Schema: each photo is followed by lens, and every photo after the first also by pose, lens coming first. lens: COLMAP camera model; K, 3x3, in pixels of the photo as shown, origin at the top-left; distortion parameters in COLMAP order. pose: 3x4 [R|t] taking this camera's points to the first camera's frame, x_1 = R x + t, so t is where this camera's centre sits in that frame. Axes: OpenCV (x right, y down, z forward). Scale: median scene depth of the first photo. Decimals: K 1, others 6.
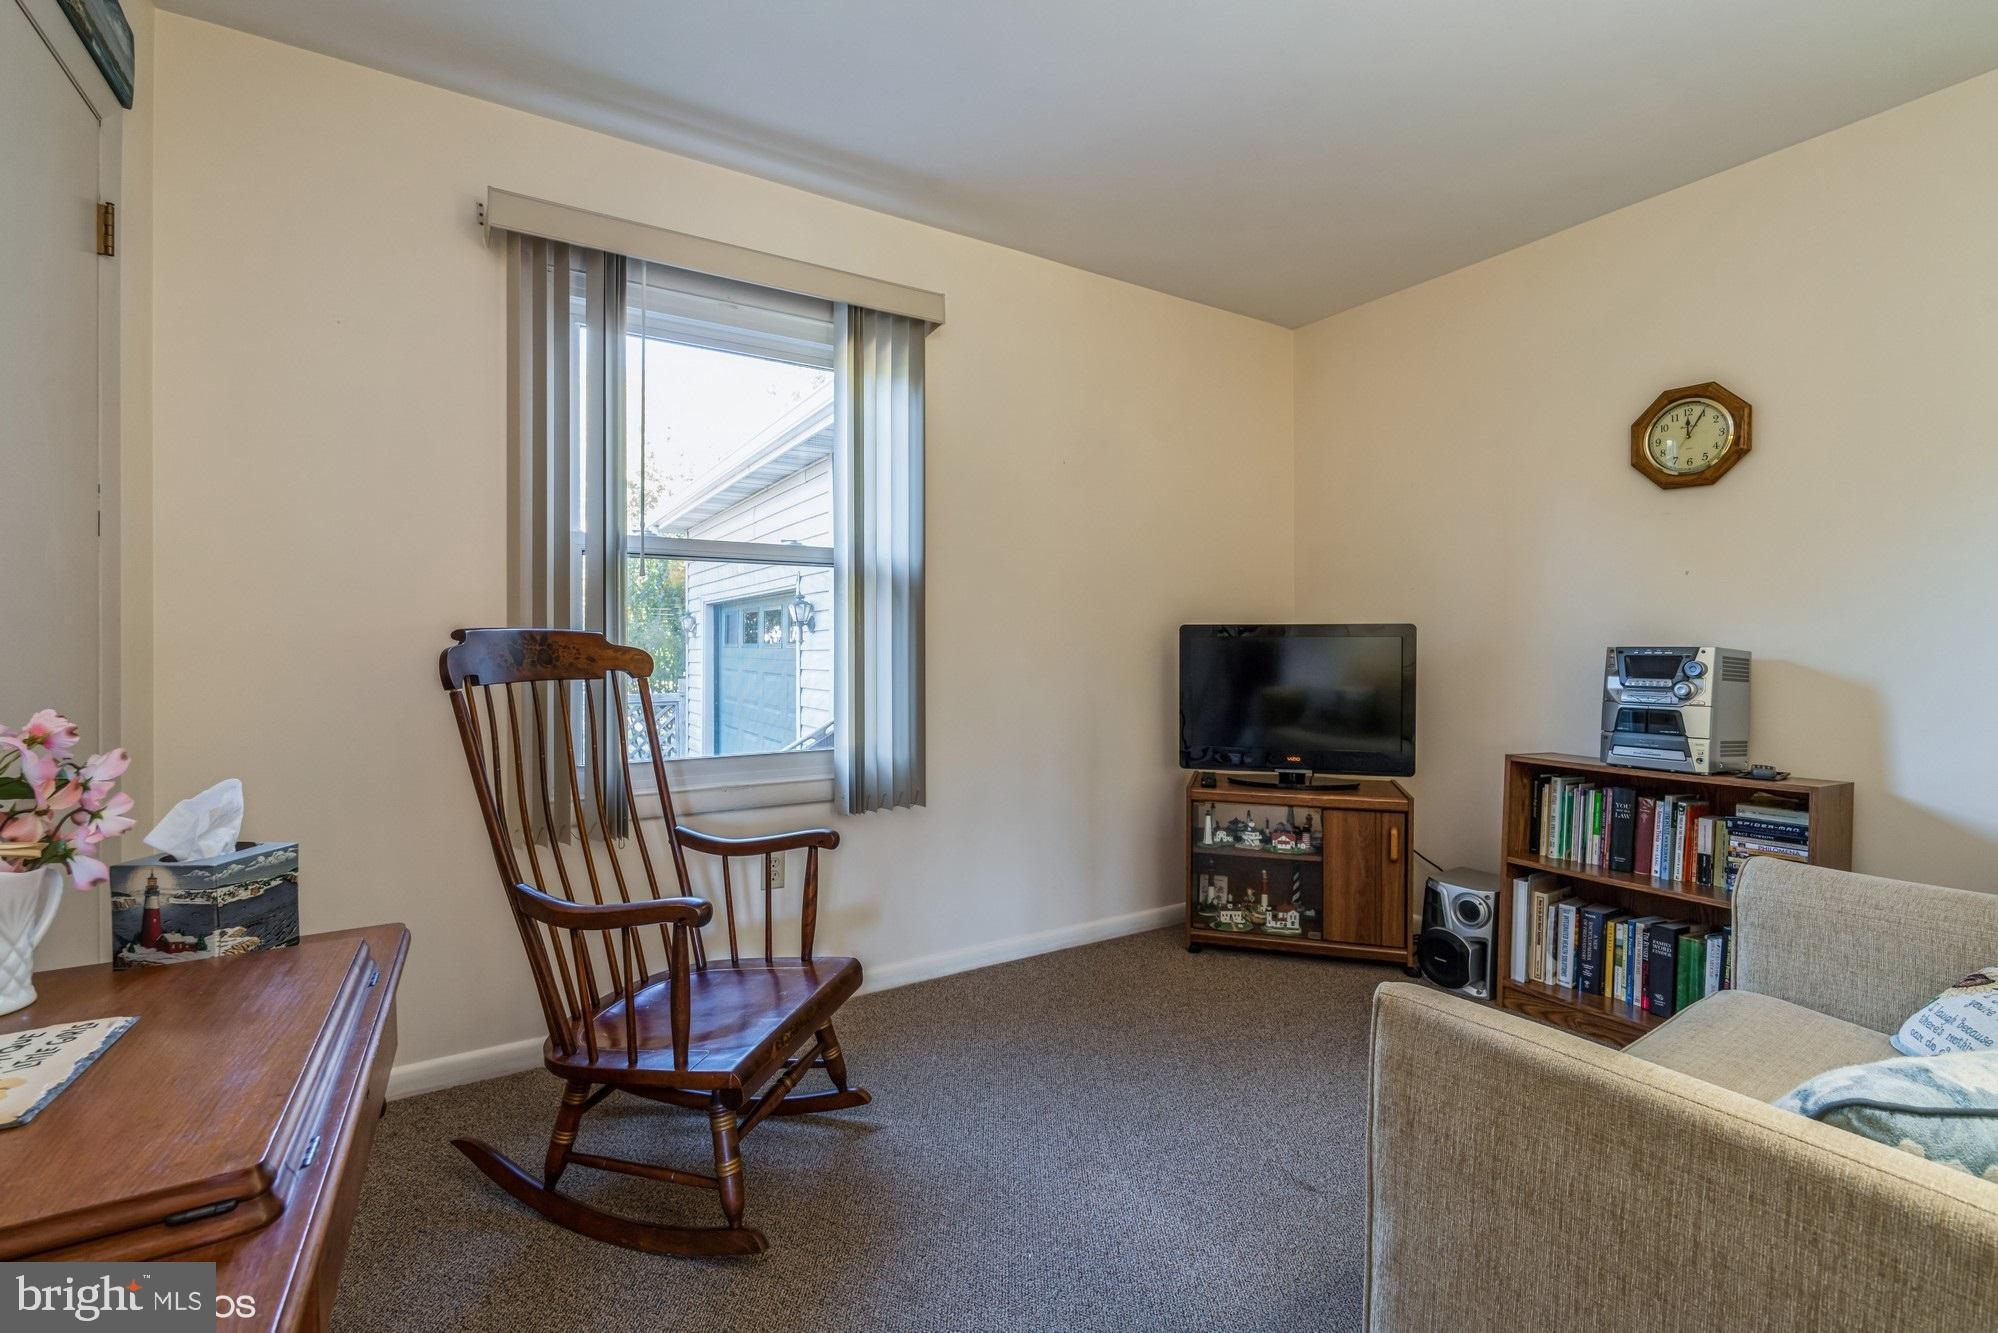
lens RADIAL K [[863.6, 0, 1001.1], [0, 863.6, 653.8], [0, 0, 1]] dist [-0.001852, -0.000221]
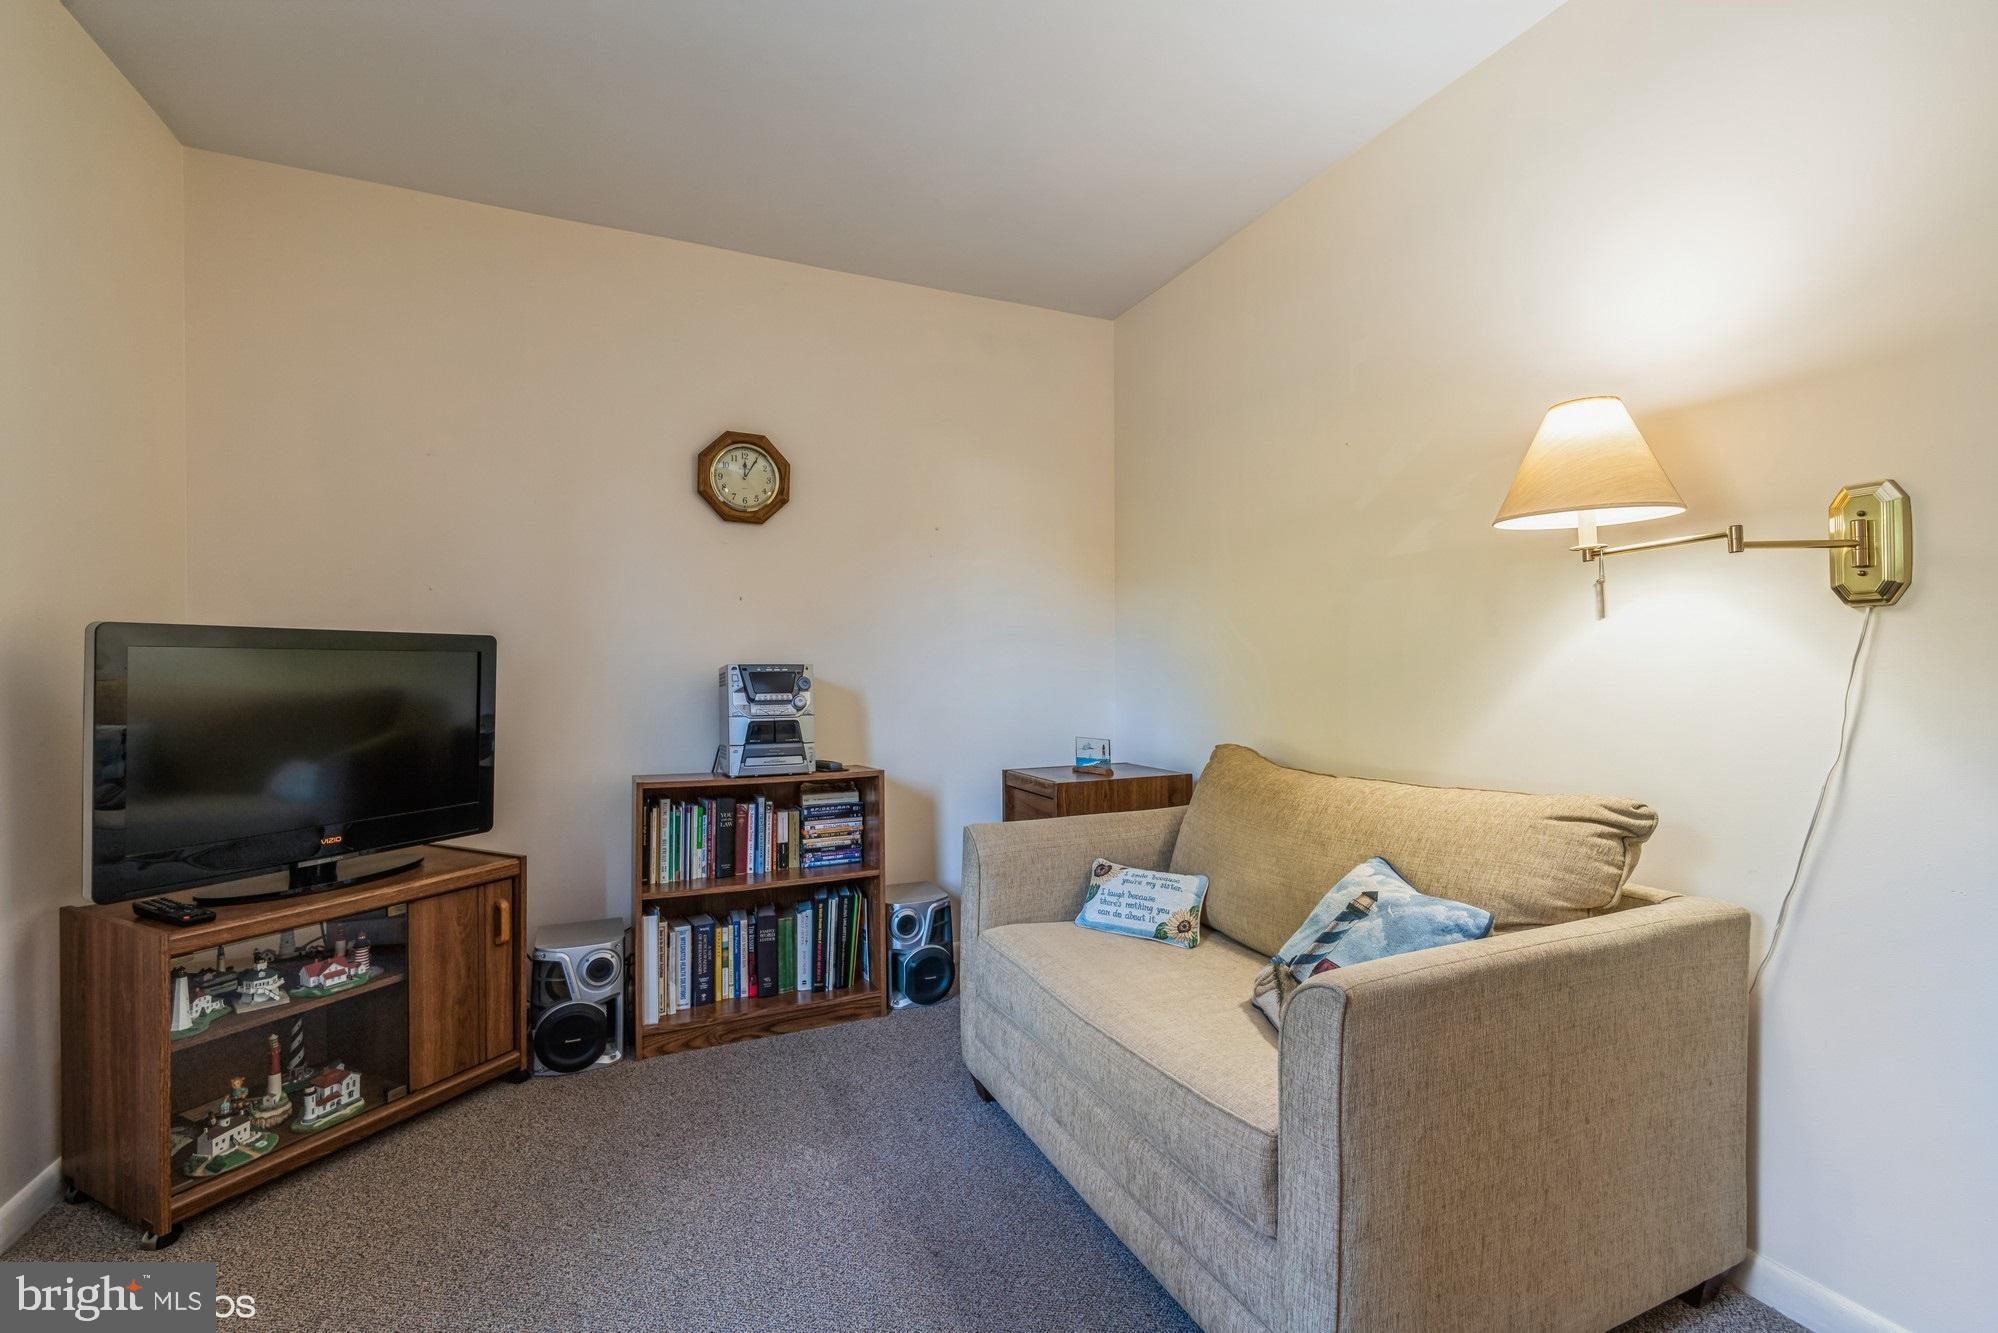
lens RADIAL K [[856.0, 0, 1005.5], [0, 856.0, 672.3], [0, 0, 1]] dist [-0.001680, 0.000193]
pose [[0.139696, -0.008939, 0.990154, -0.263367], [0.008424, 0.999934, 0.007838, -0.003719], [-0.990159, 0.007247, 0.139762, 0.505083]]
